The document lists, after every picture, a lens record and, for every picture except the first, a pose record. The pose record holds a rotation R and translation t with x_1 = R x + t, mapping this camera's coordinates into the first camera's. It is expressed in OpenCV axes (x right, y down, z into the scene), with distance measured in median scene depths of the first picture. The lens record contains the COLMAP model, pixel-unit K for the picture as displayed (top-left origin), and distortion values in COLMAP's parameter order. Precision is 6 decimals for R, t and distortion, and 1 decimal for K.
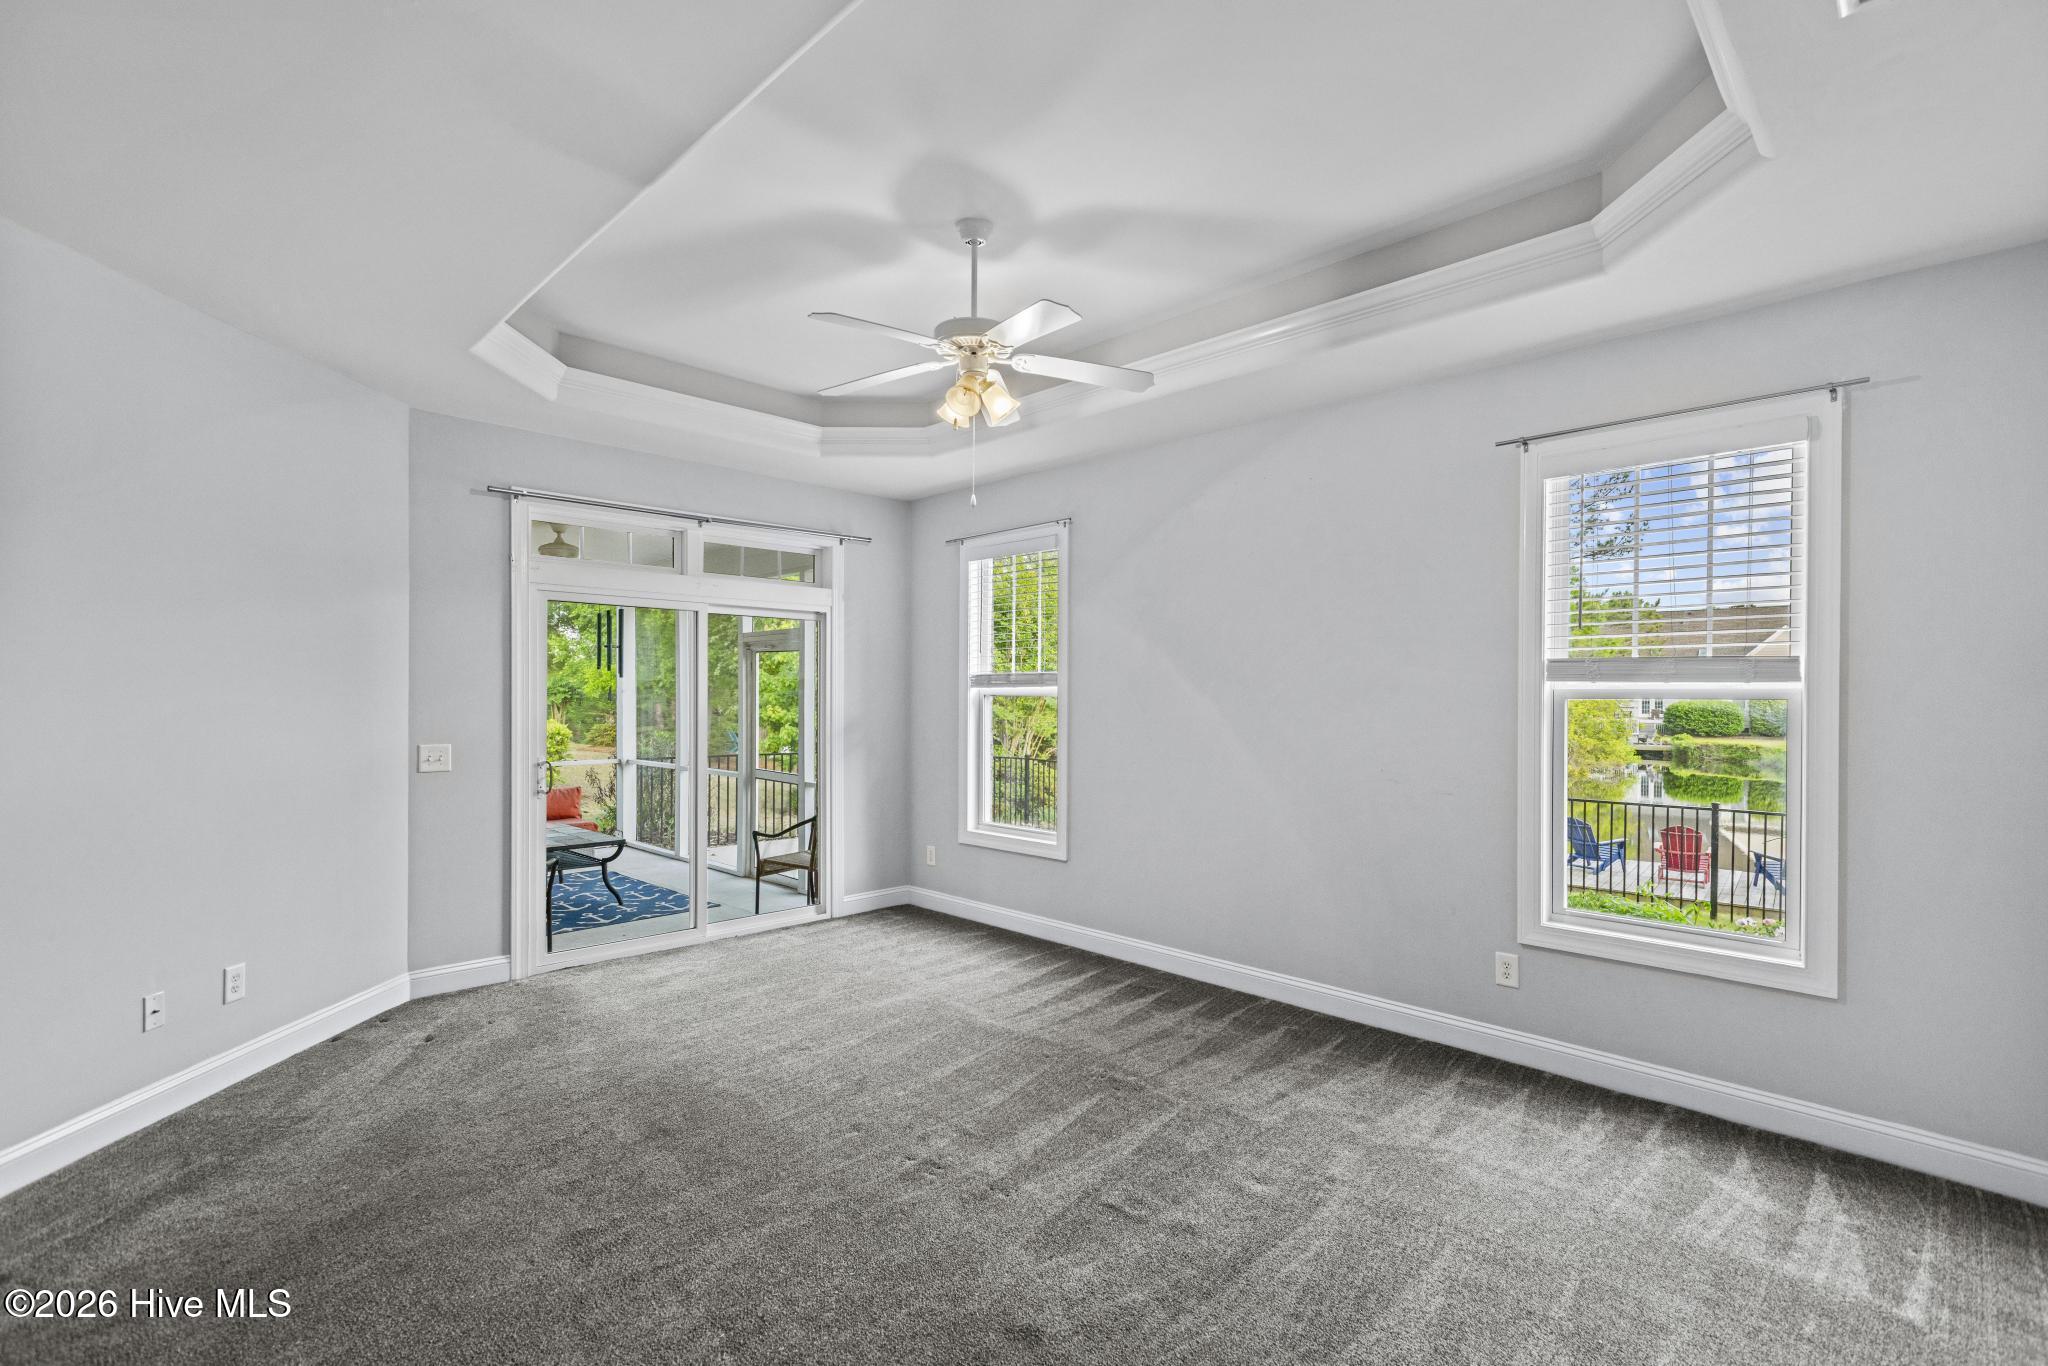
lens RADIAL K [[907.7, 0, 1028.1], [0, 907.7, 694.1], [0, 0, 1]] dist [0.005939, -0.000039]
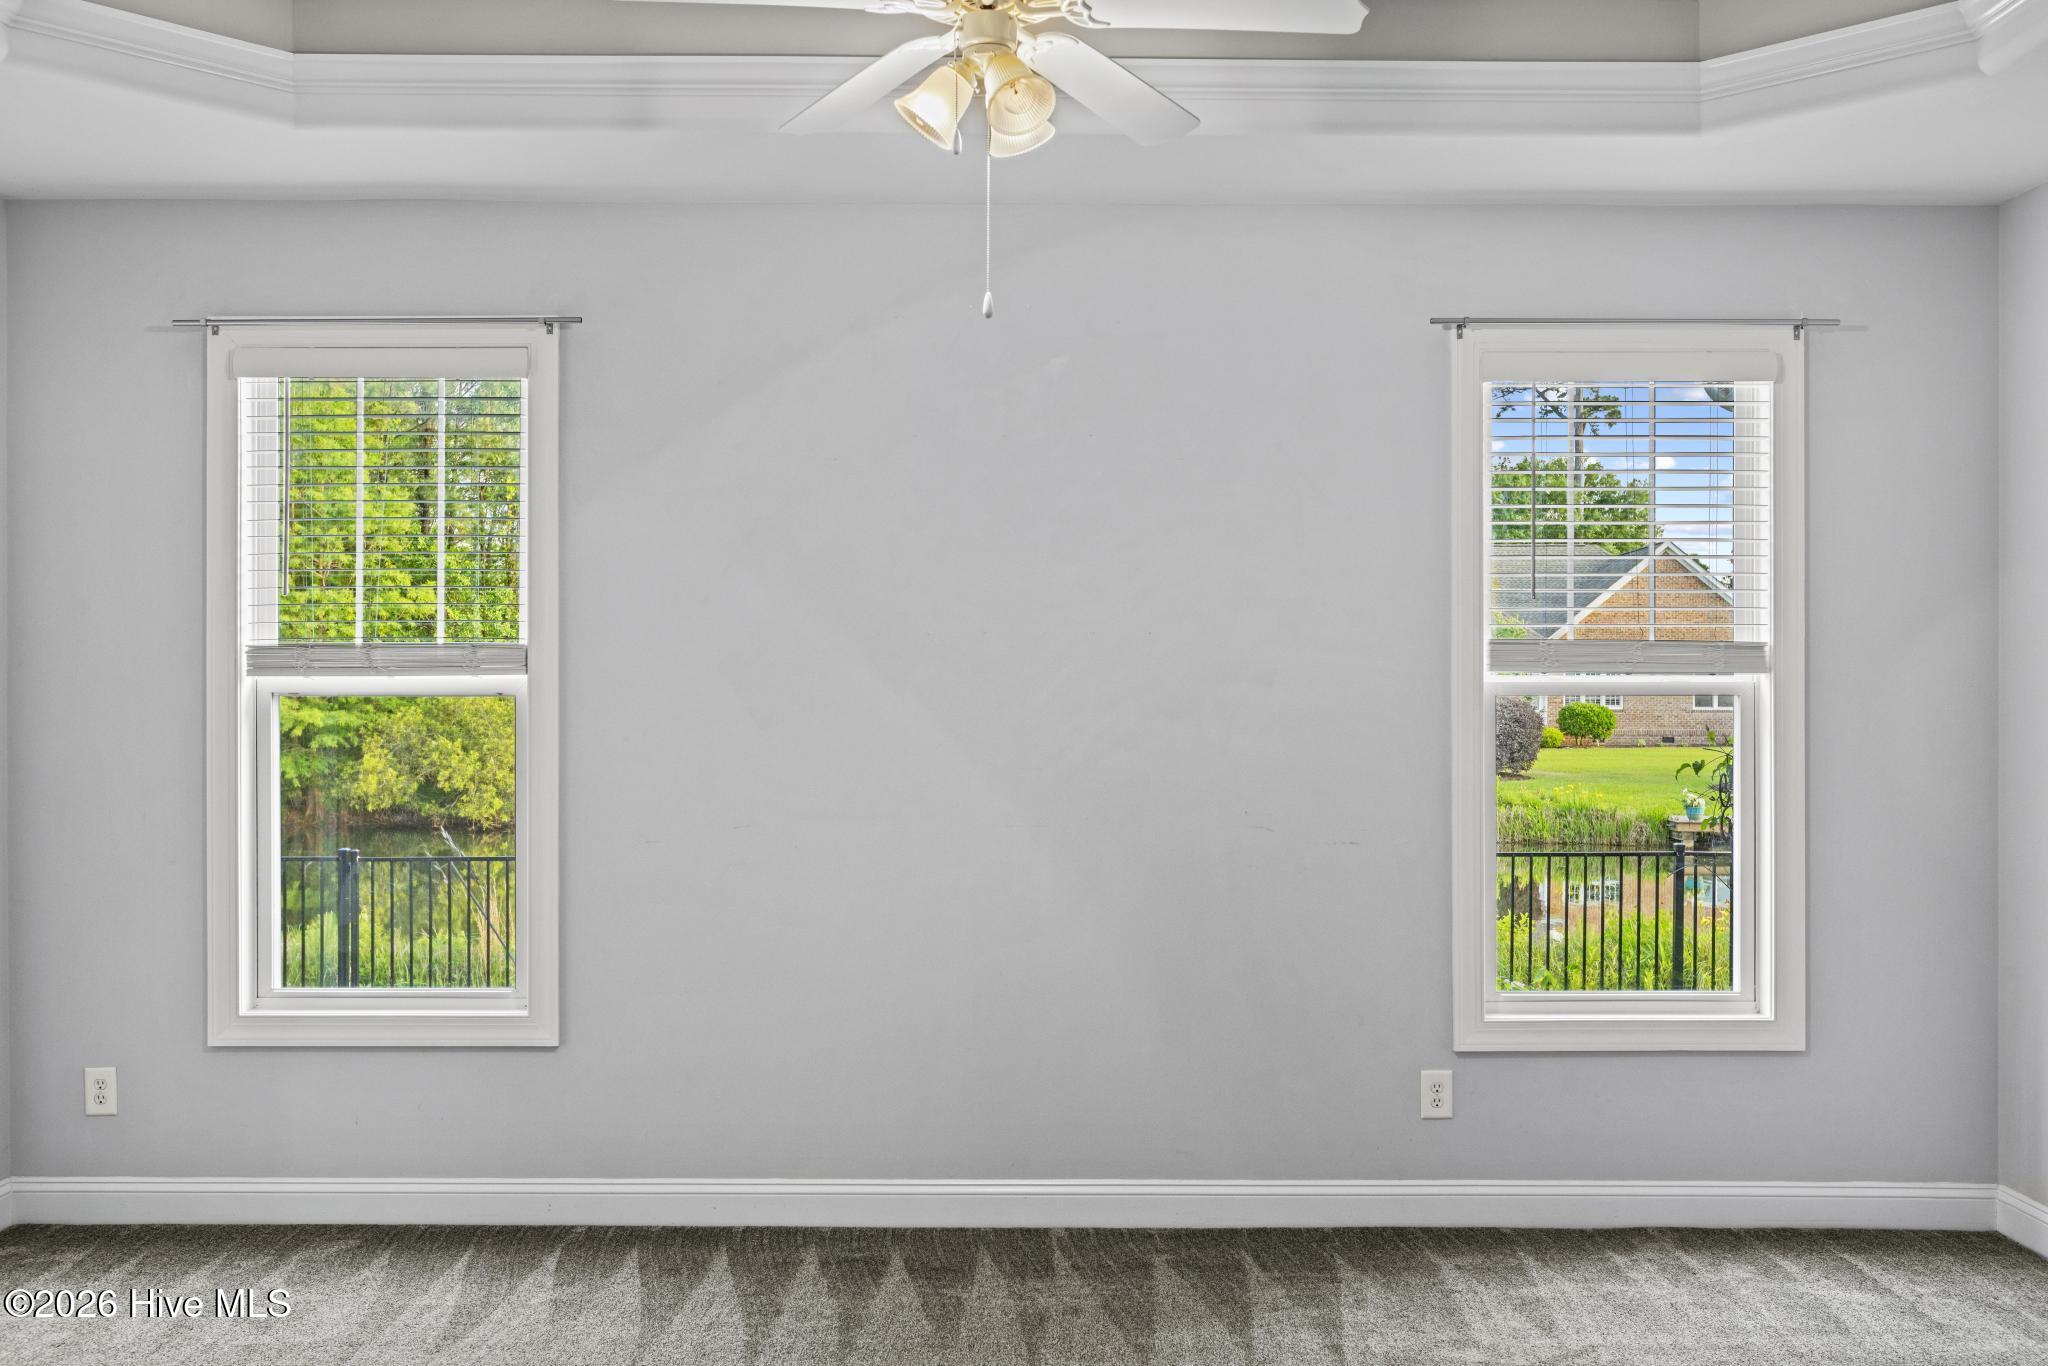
lens RADIAL K [[1801.2, 0, 1024.0], [0, 1801.2, 683.0], [0, 0, 1]] dist [-0.012428, 0.008621]
pose [[0.722928, 0.000785, 0.690923, -0.627109], [0.001554, 0.999995, -0.002762, -0.001496], [-0.690922, 0.003071, 0.722923, 0.239717]]
